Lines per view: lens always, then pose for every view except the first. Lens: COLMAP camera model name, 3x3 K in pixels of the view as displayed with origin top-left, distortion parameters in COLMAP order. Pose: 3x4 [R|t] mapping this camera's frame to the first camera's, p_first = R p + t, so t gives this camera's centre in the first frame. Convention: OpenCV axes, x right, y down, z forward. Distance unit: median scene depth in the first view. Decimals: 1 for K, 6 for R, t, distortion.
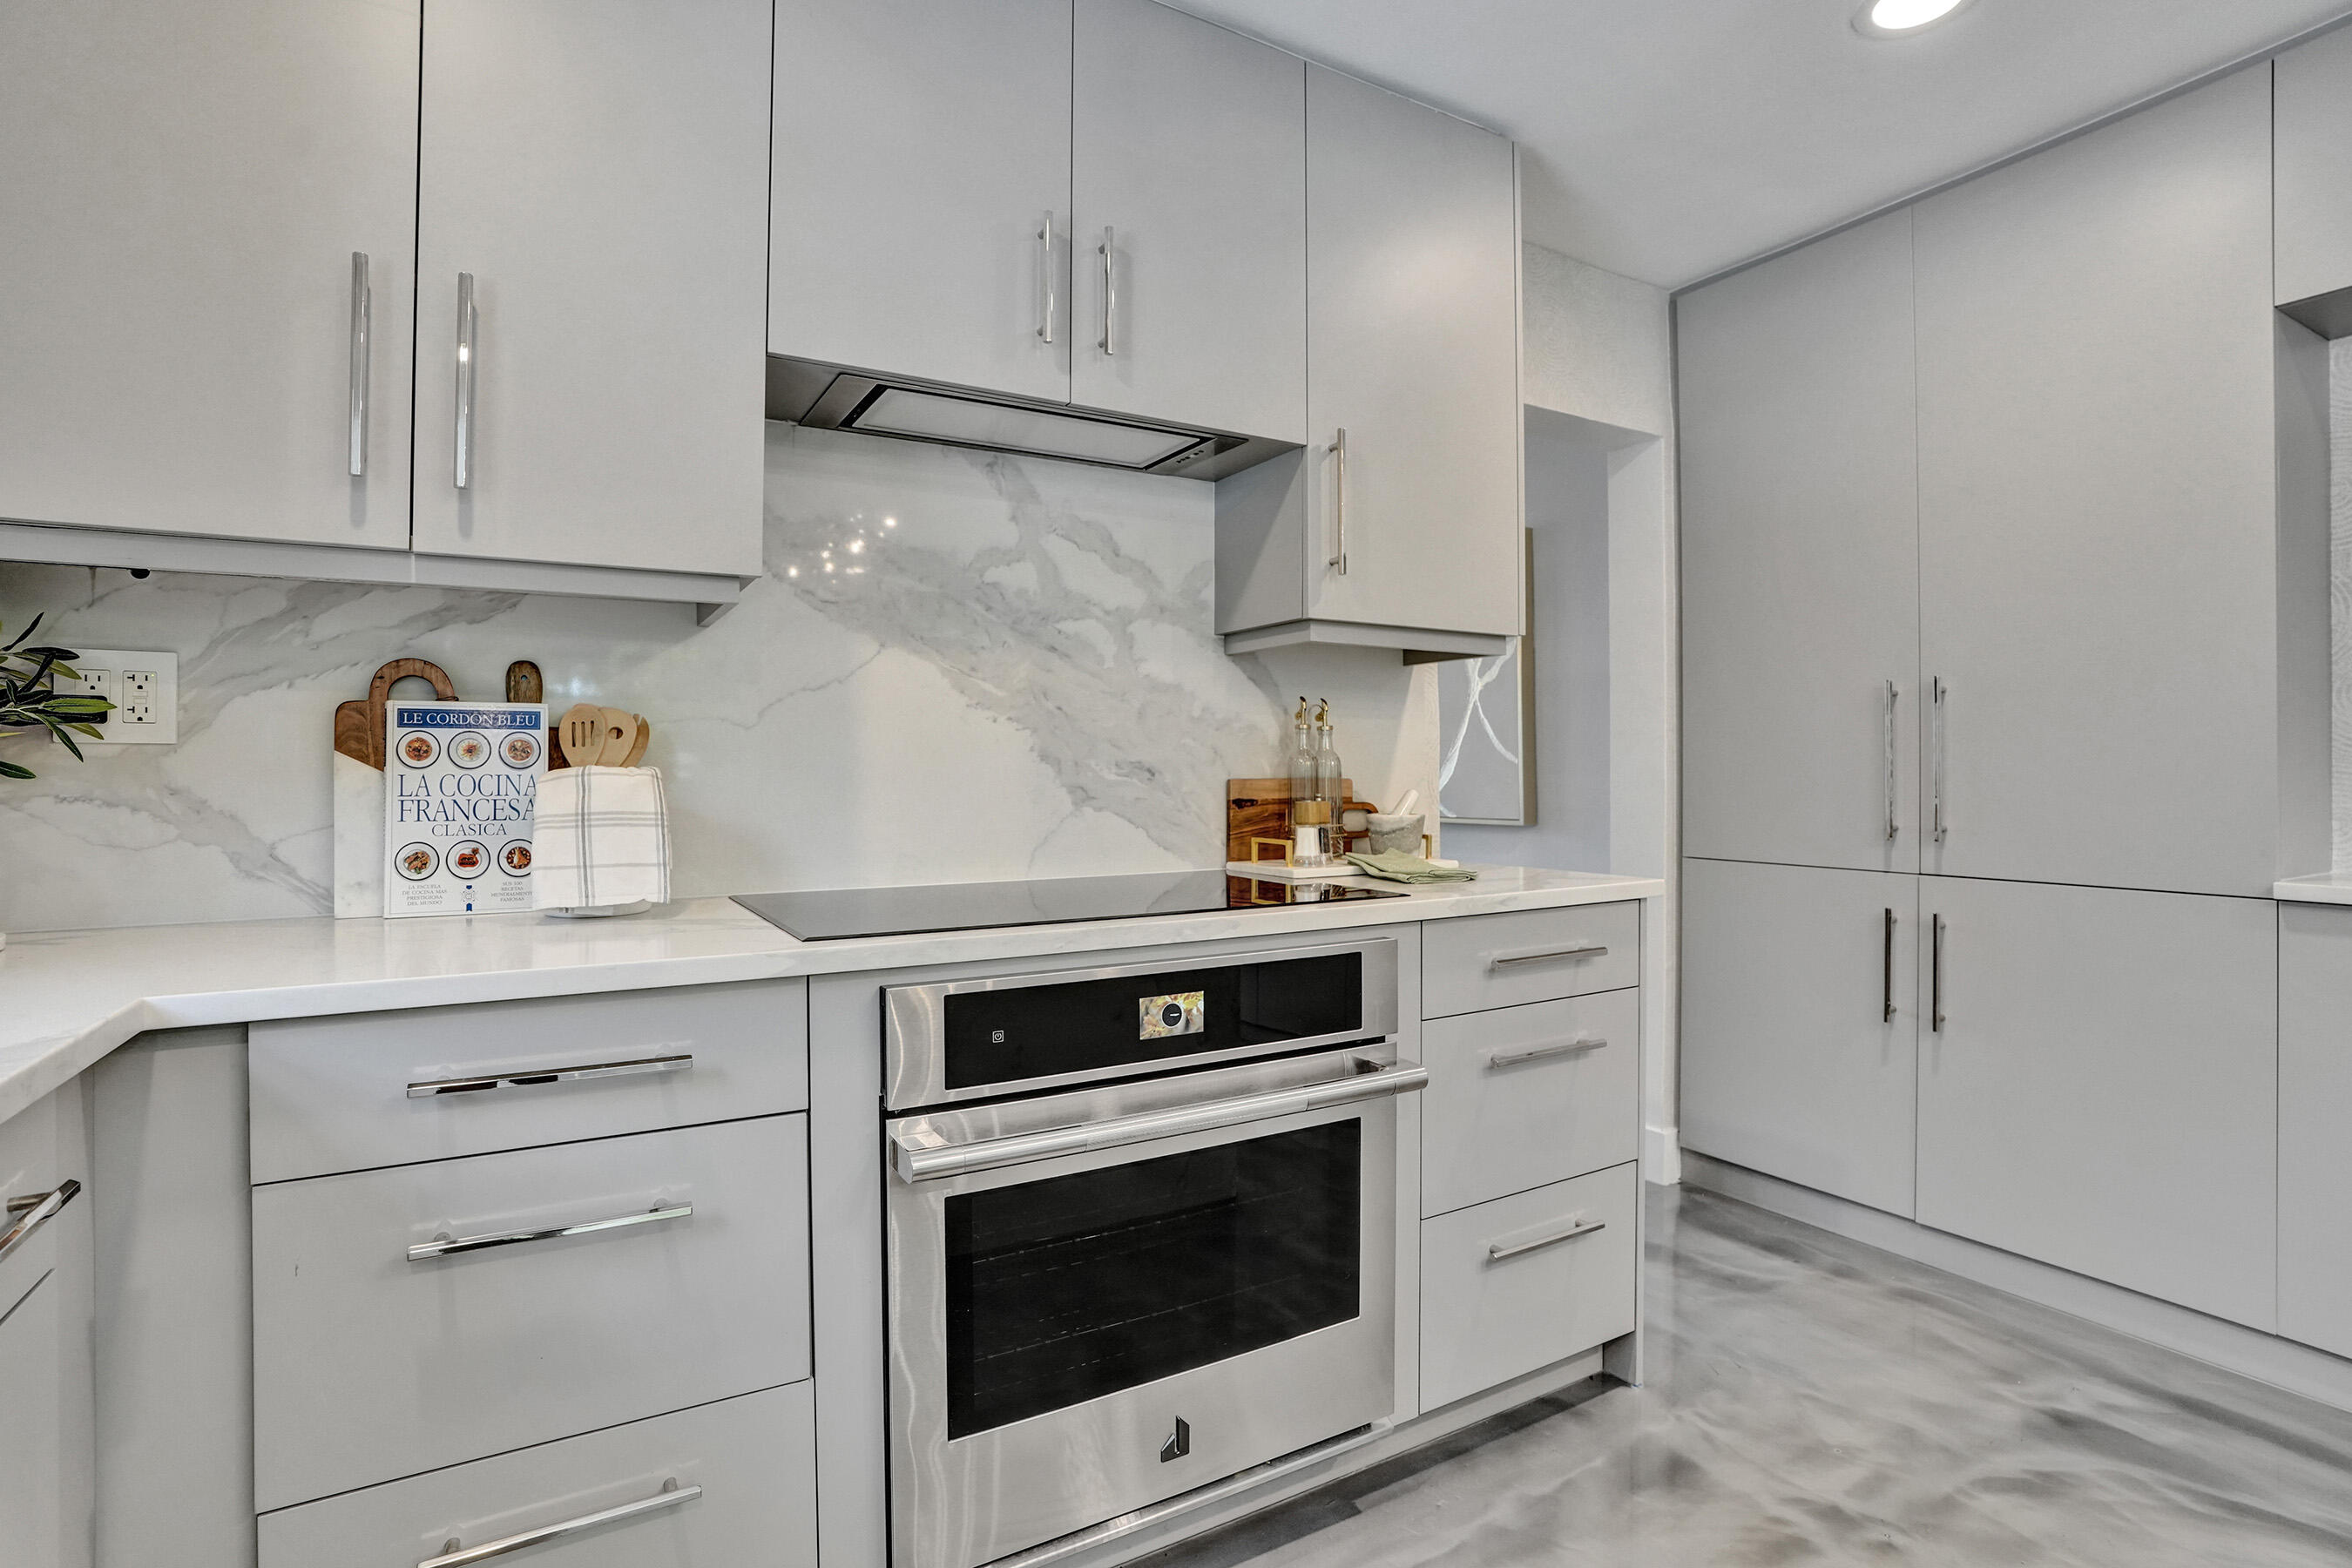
lens RADIAL K [[1127.7, 0, 1183.1], [0, 1127.7, 771.6], [0, 0, 1]] dist [-0.022014, 0.001007]
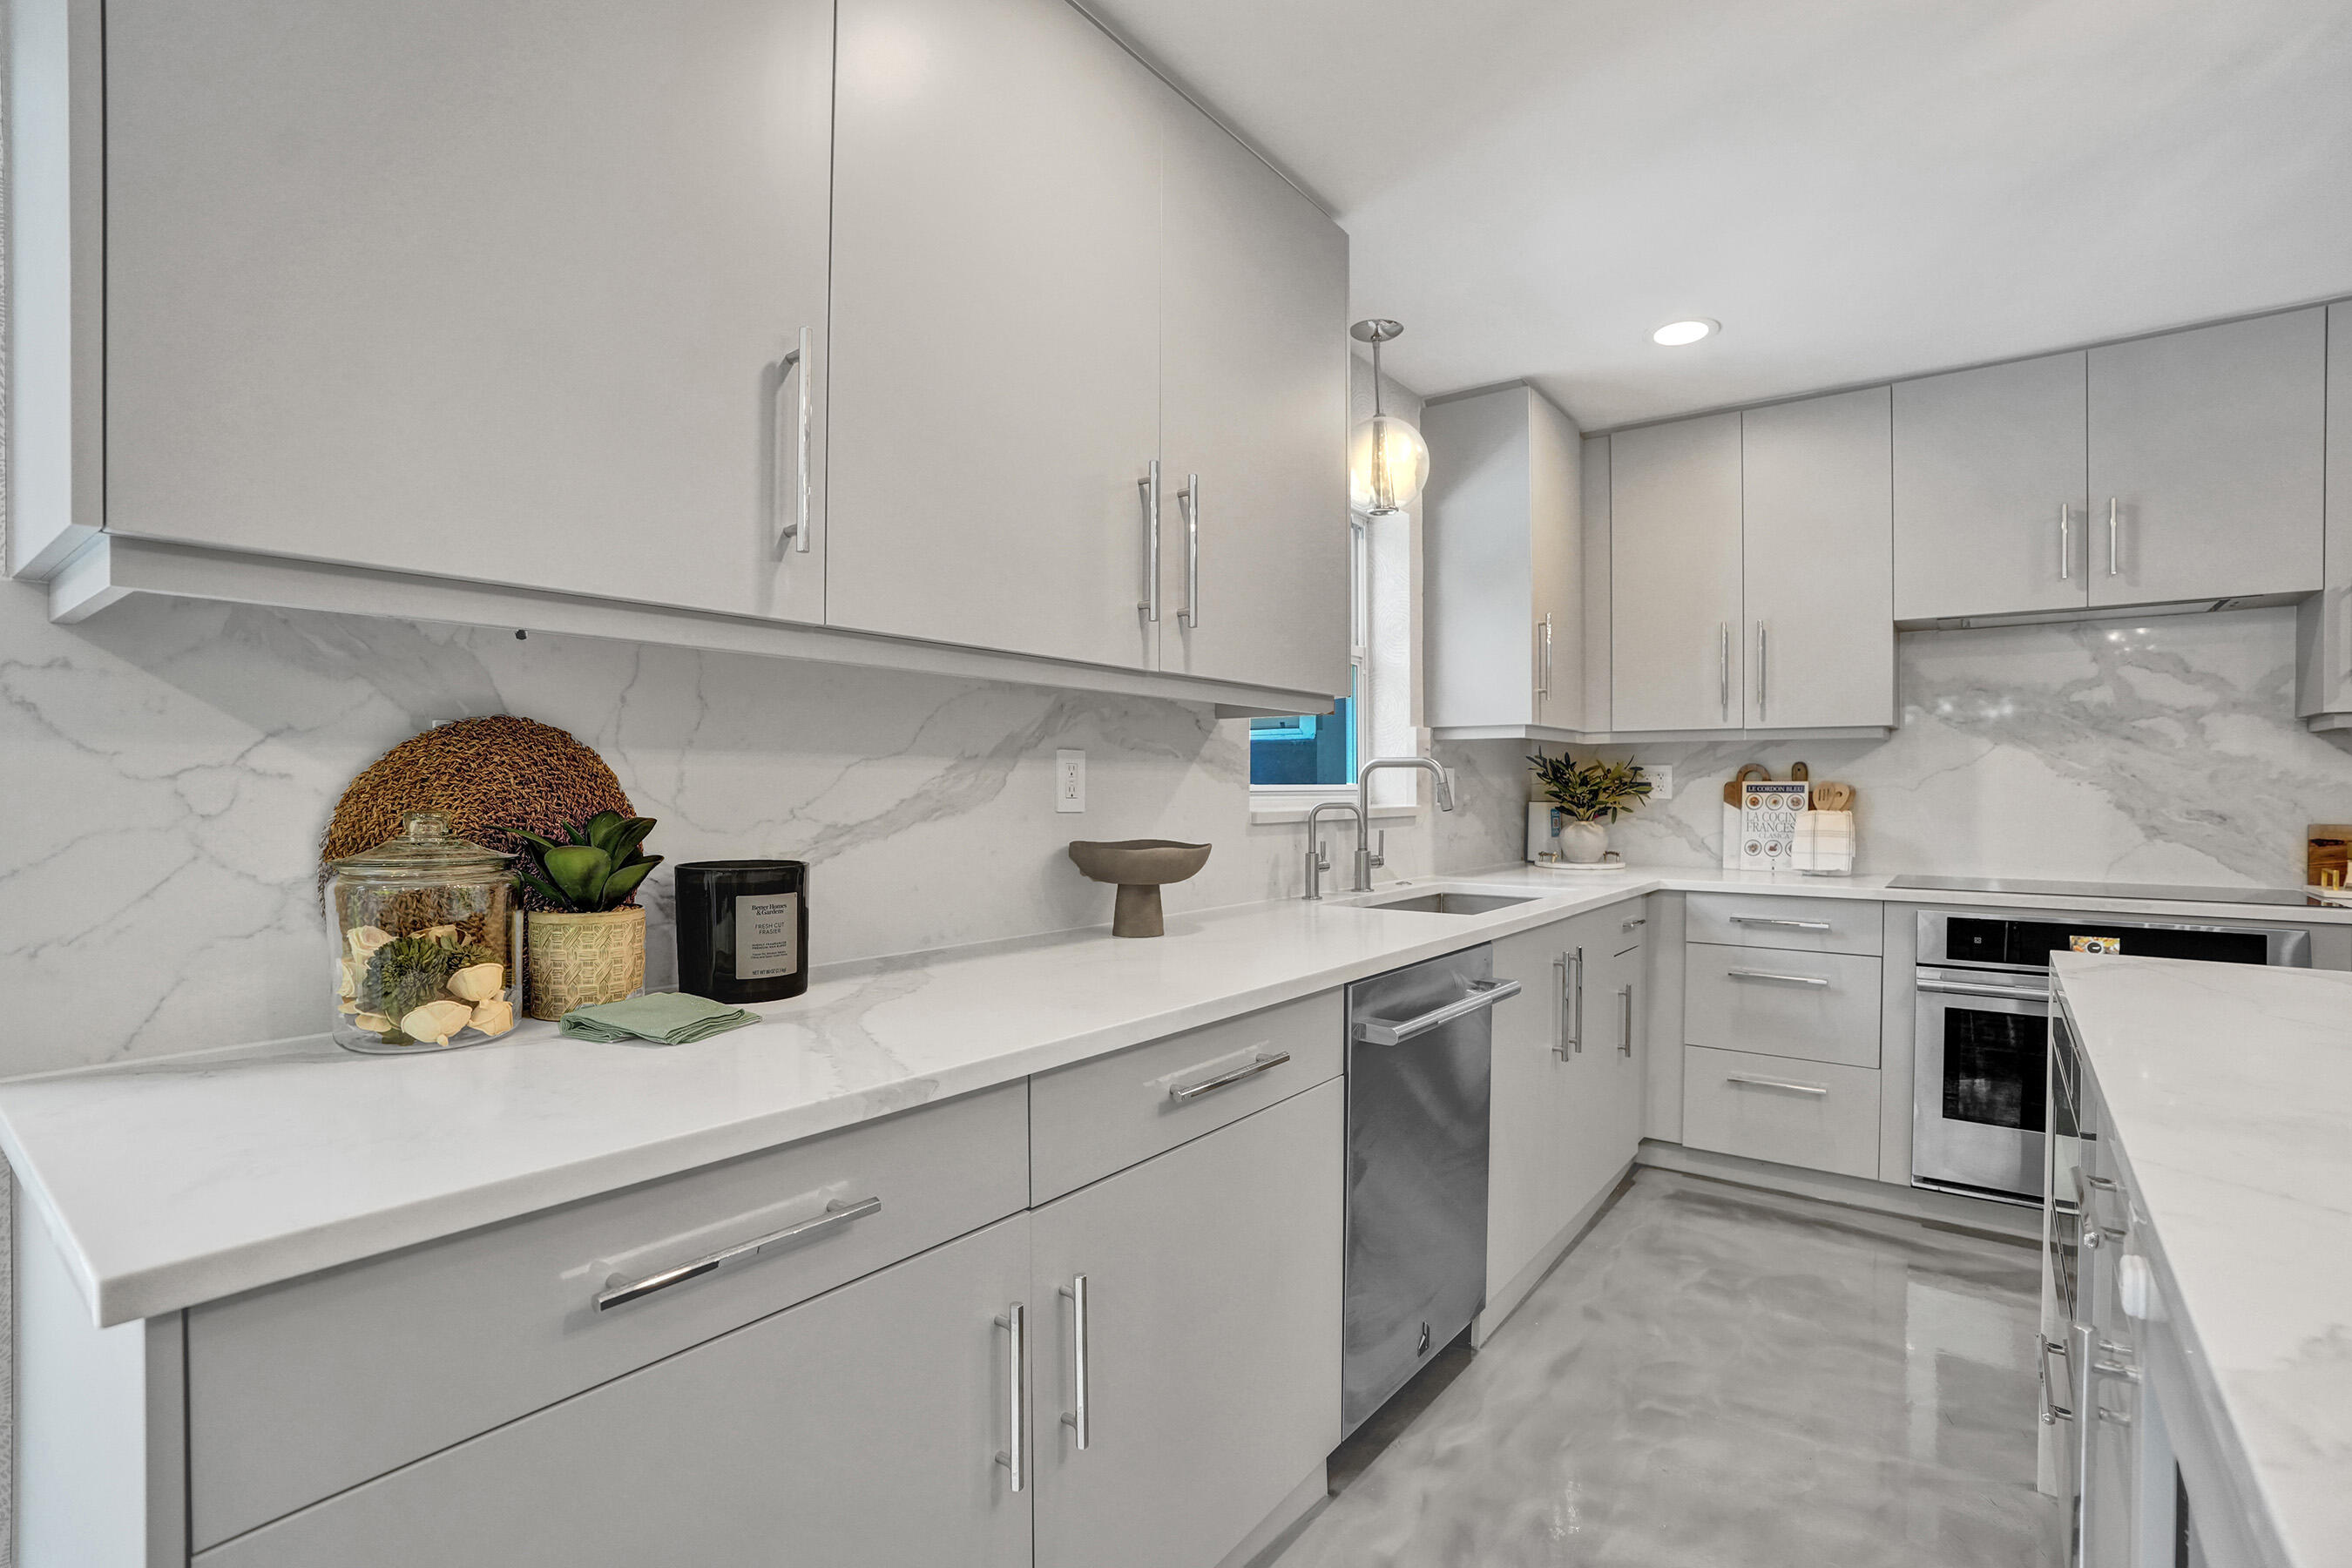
lens RADIAL K [[1097.2, 0, 1182.1], [0, 1097.2, 787.9], [0, 0, 1]] dist [-0.002487, 0.000009]
pose [[0.381361, 0.001947, -0.924424, 0.999574], [-0.003540, 0.999994, 0.000646, -0.044851], [0.924419, 0.003026, 0.381365, -1.014808]]
